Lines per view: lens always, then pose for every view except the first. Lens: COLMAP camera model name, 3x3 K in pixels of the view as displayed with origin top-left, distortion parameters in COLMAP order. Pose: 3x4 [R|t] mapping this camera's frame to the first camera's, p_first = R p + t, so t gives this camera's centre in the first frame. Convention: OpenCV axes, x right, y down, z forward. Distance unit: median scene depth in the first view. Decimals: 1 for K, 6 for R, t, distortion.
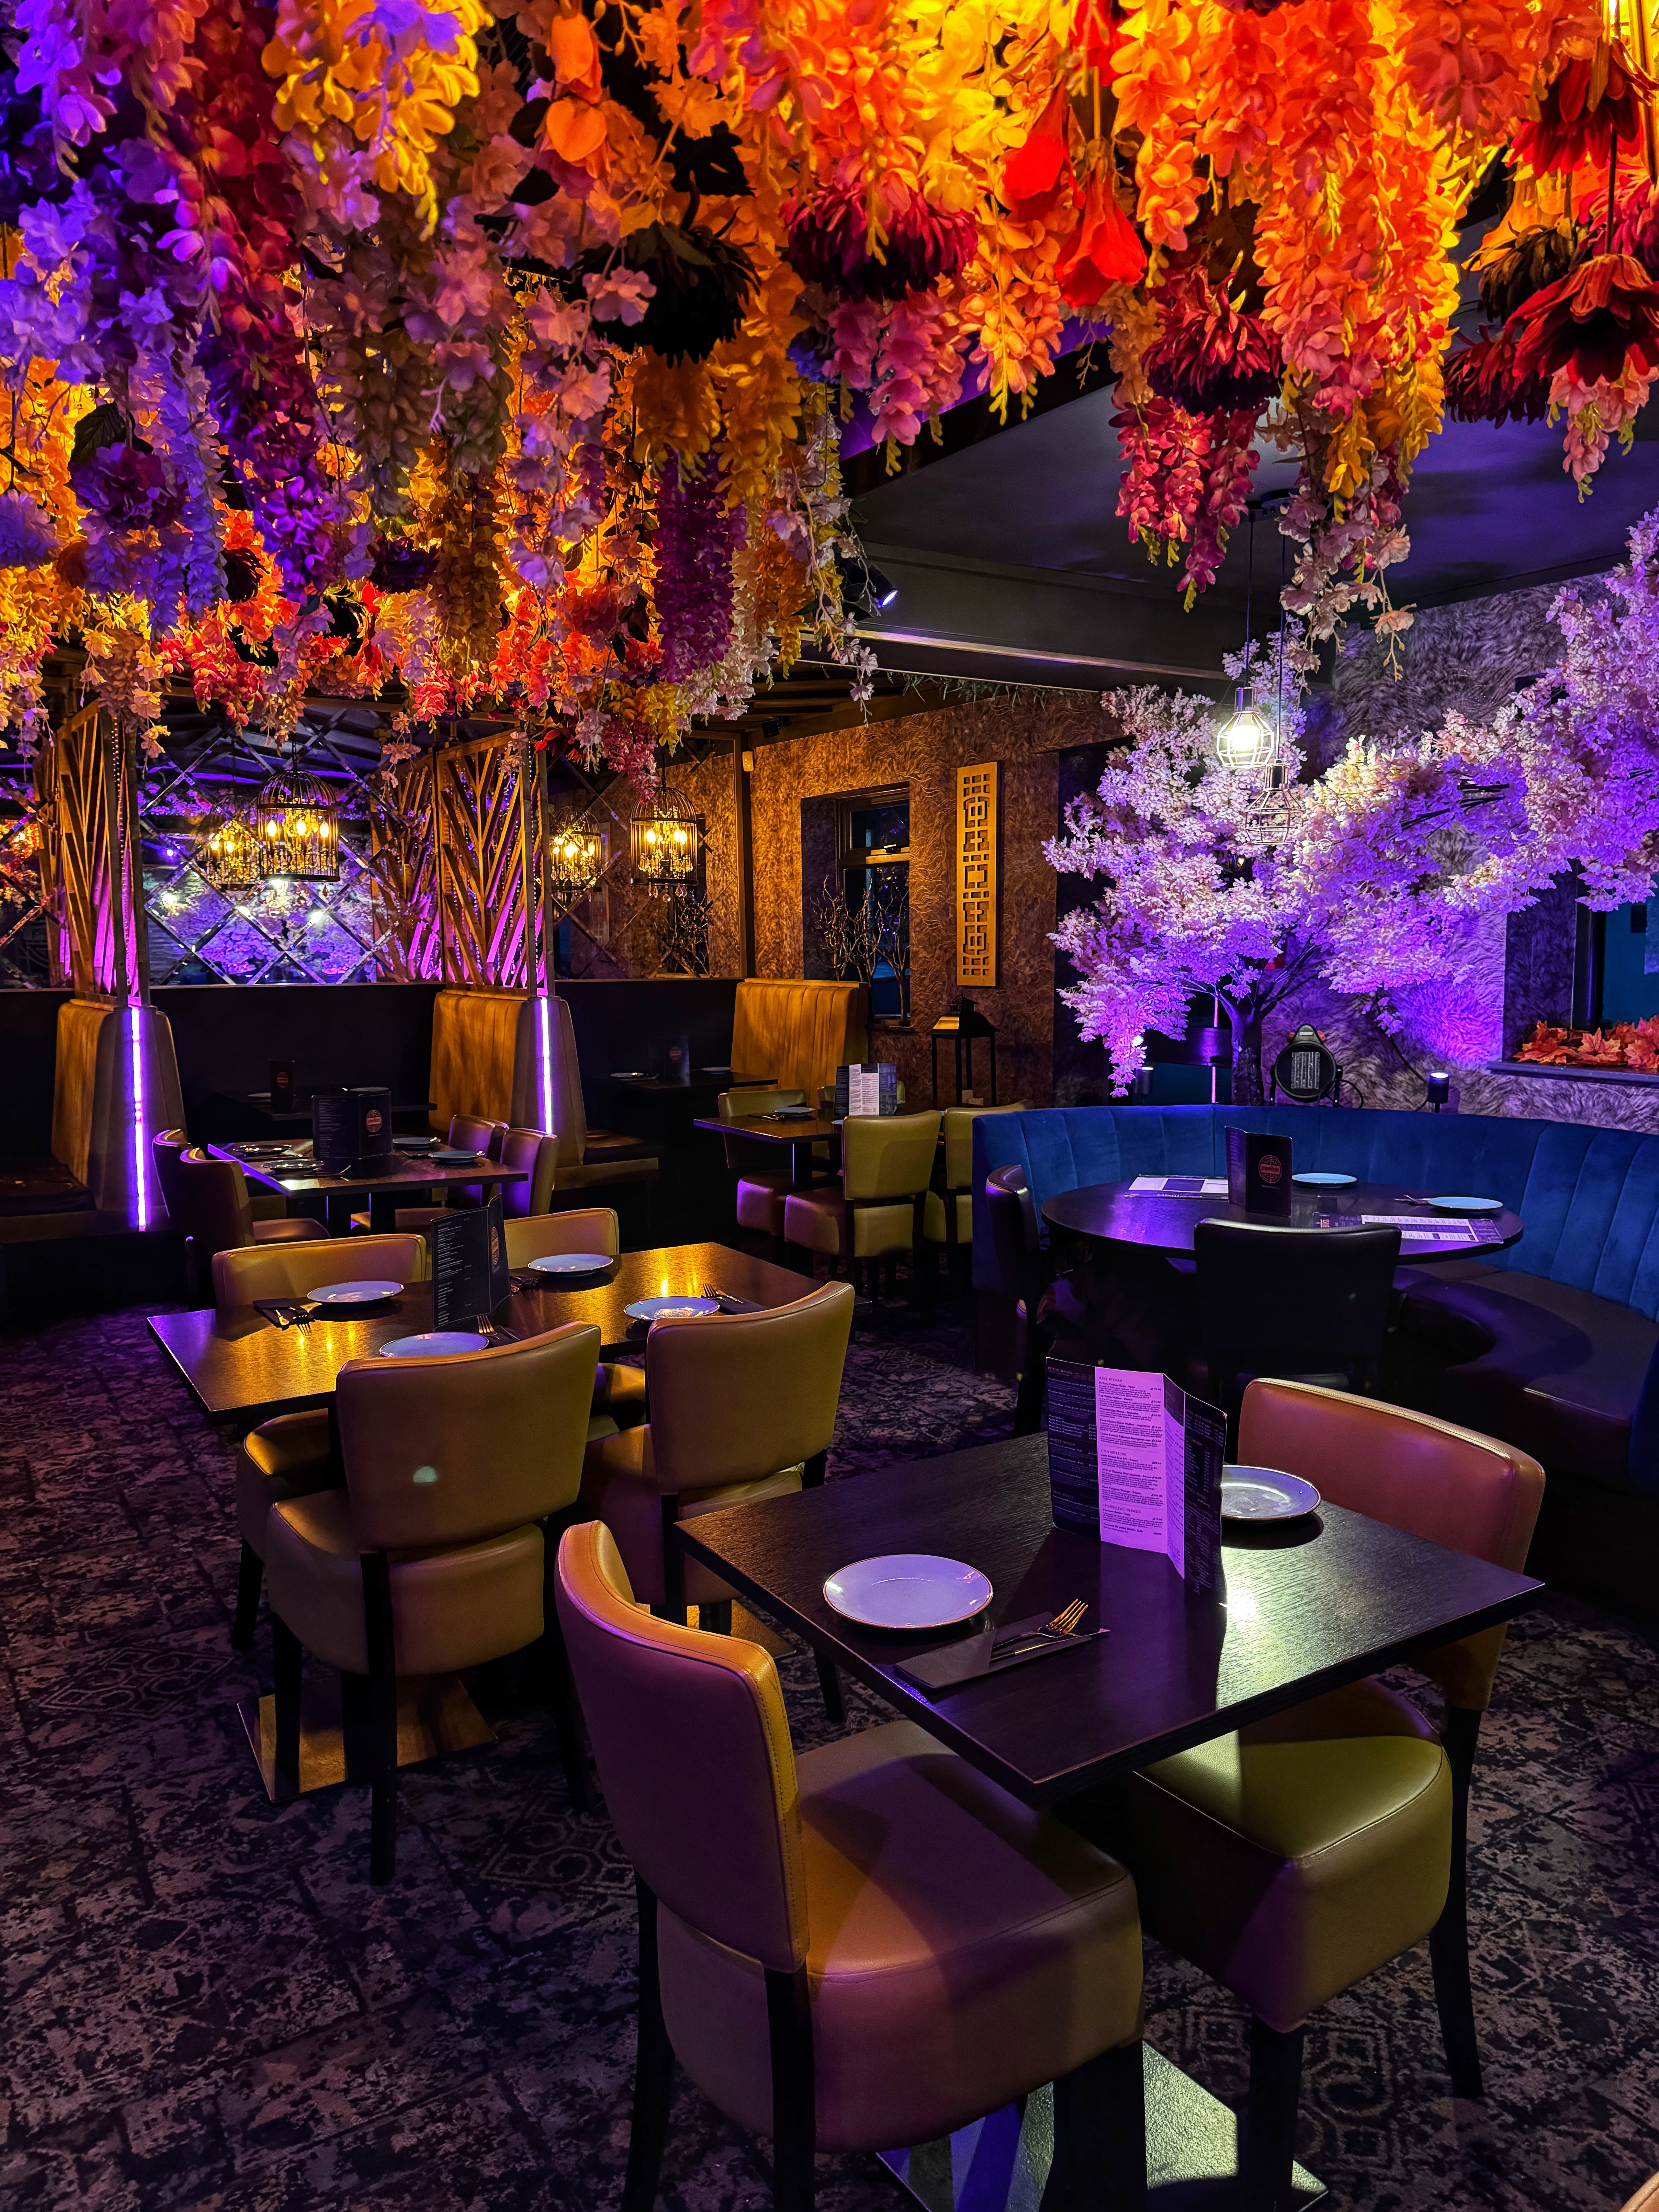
lens RADIAL K [[1525.1, 0, 829.5], [0, 1525.1, 1106.0], [0, 0, 1]] dist [-0.001343, 0.001383]
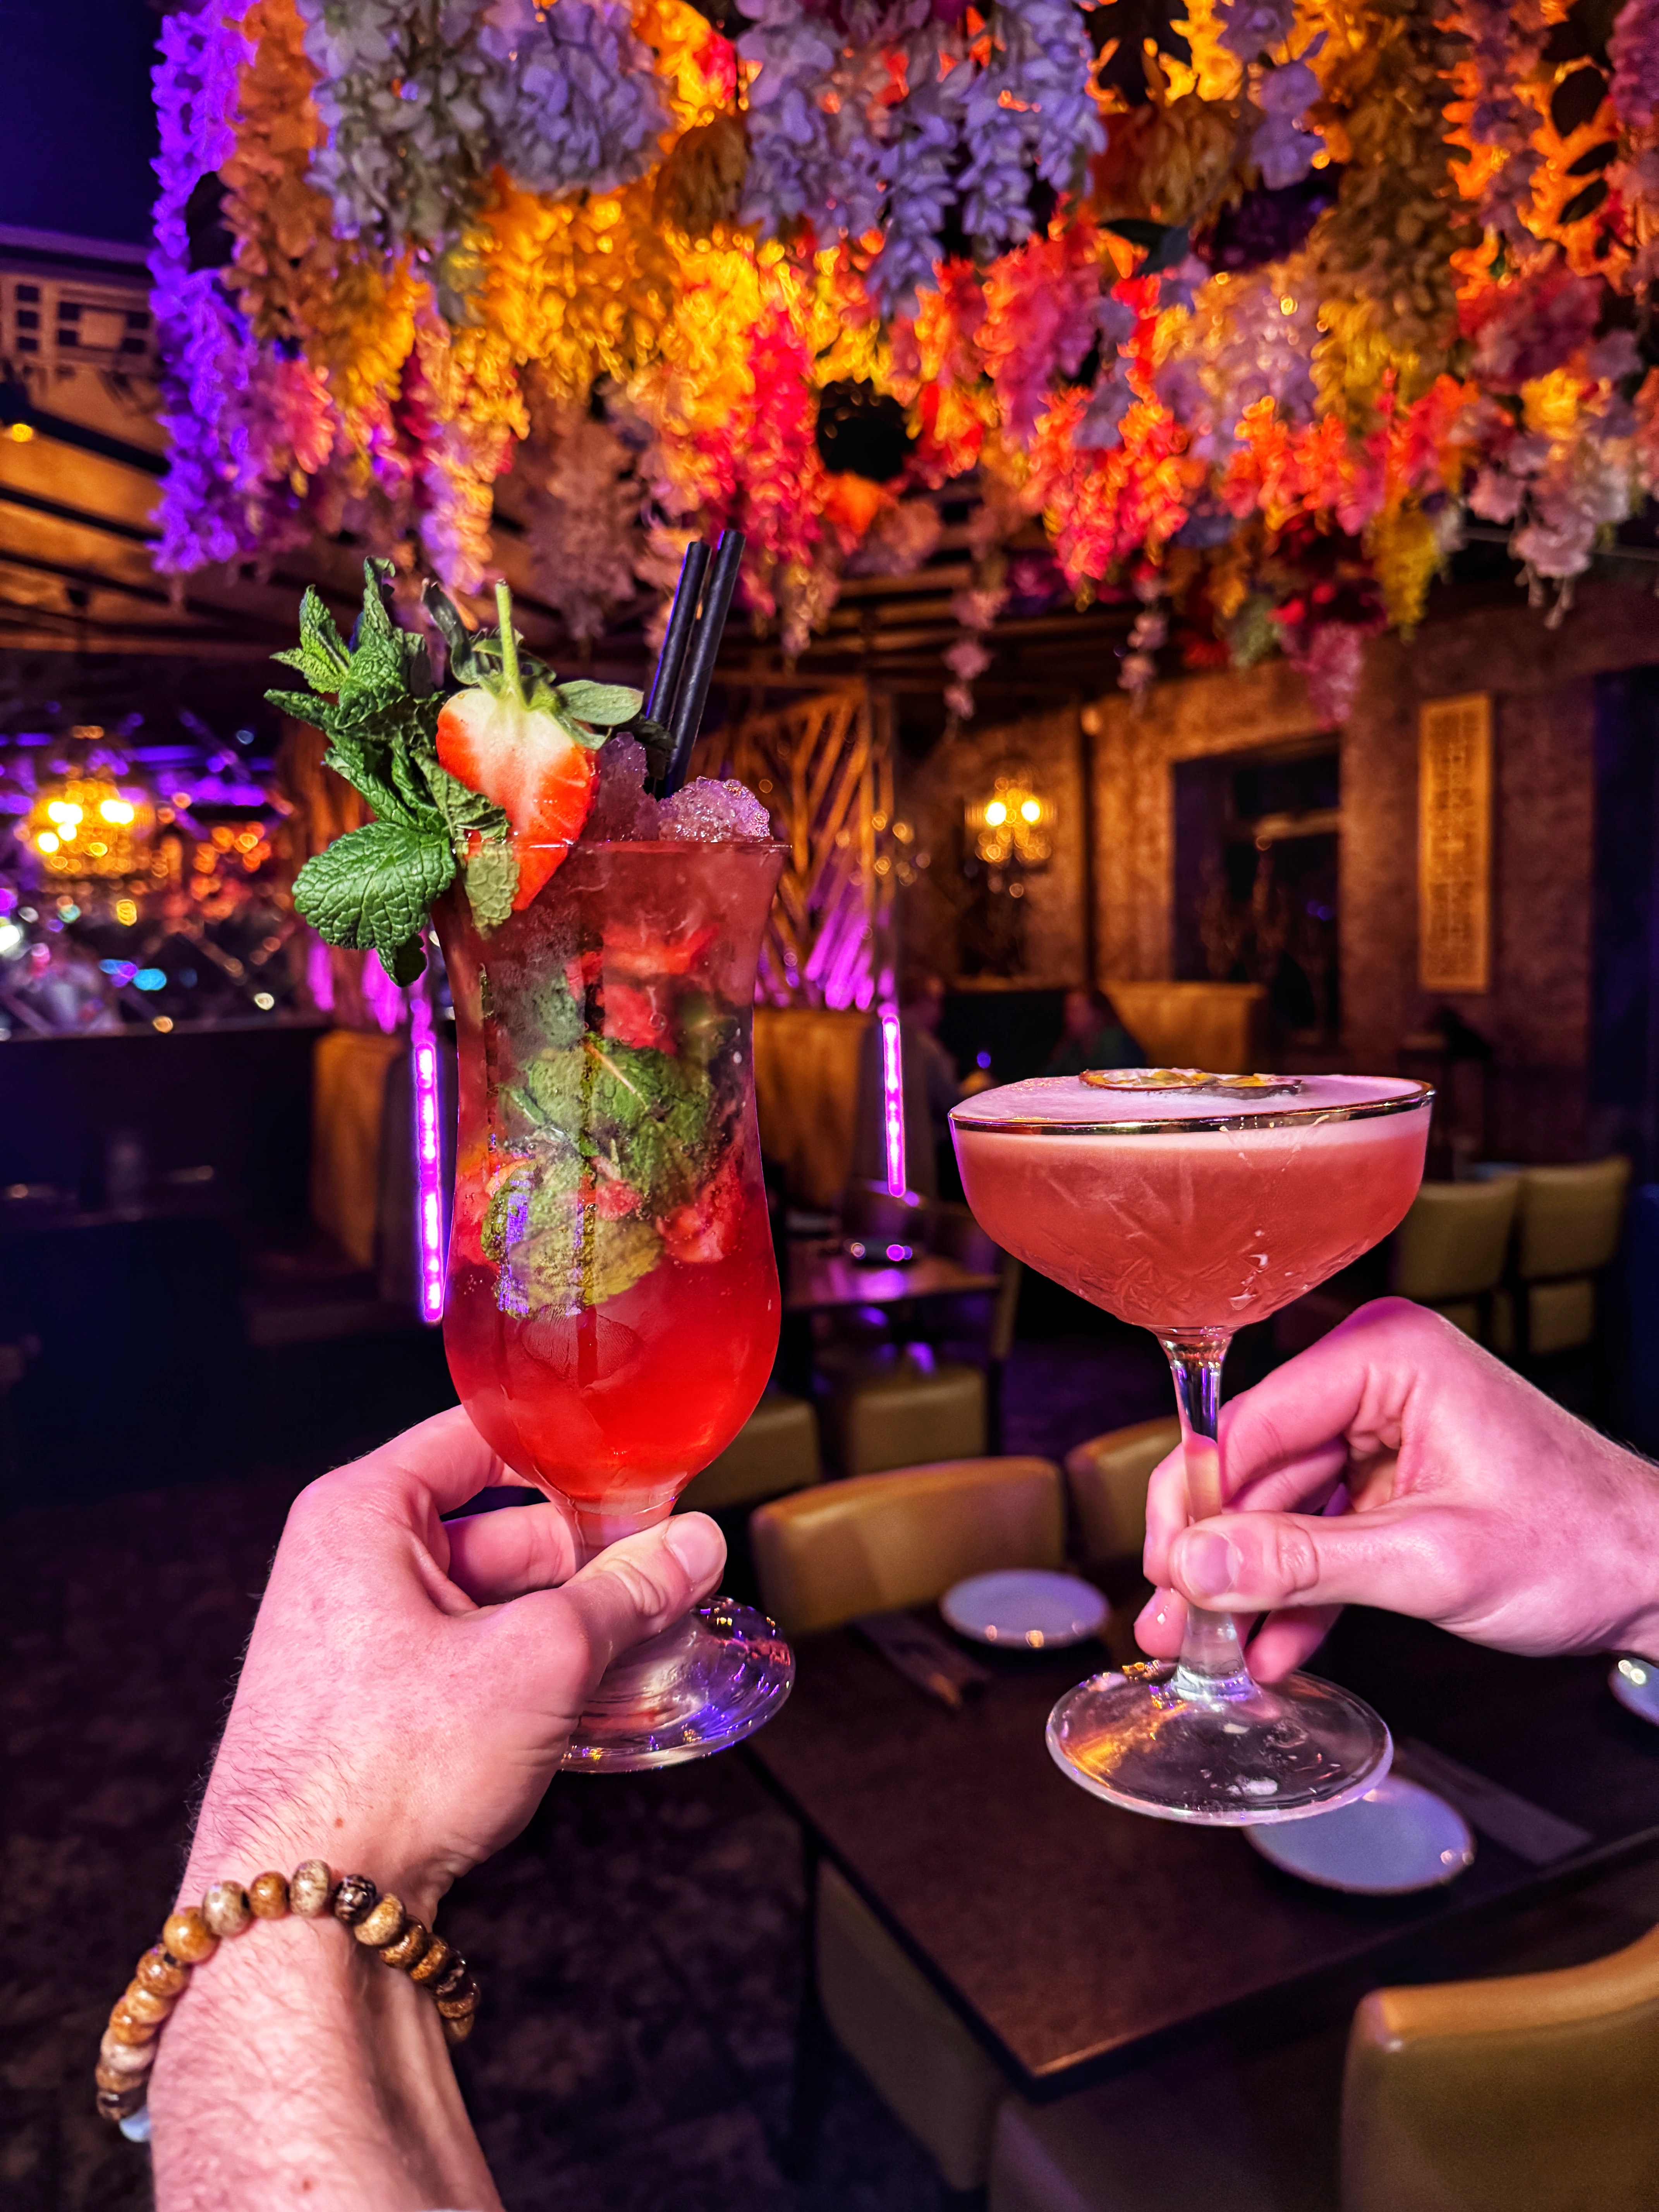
lens RADIAL K [[1644.2, 0, 829.5], [0, 1644.2, 1106.0], [0, 0, 1]] dist [0.000622, -0.000067]
pose [[0.991058, -0.017252, -0.132309, -0.113714], [0.016603, 0.999844, -0.006010, -0.021470], [0.132392, 0.003760, 0.991190, 0.150157]]
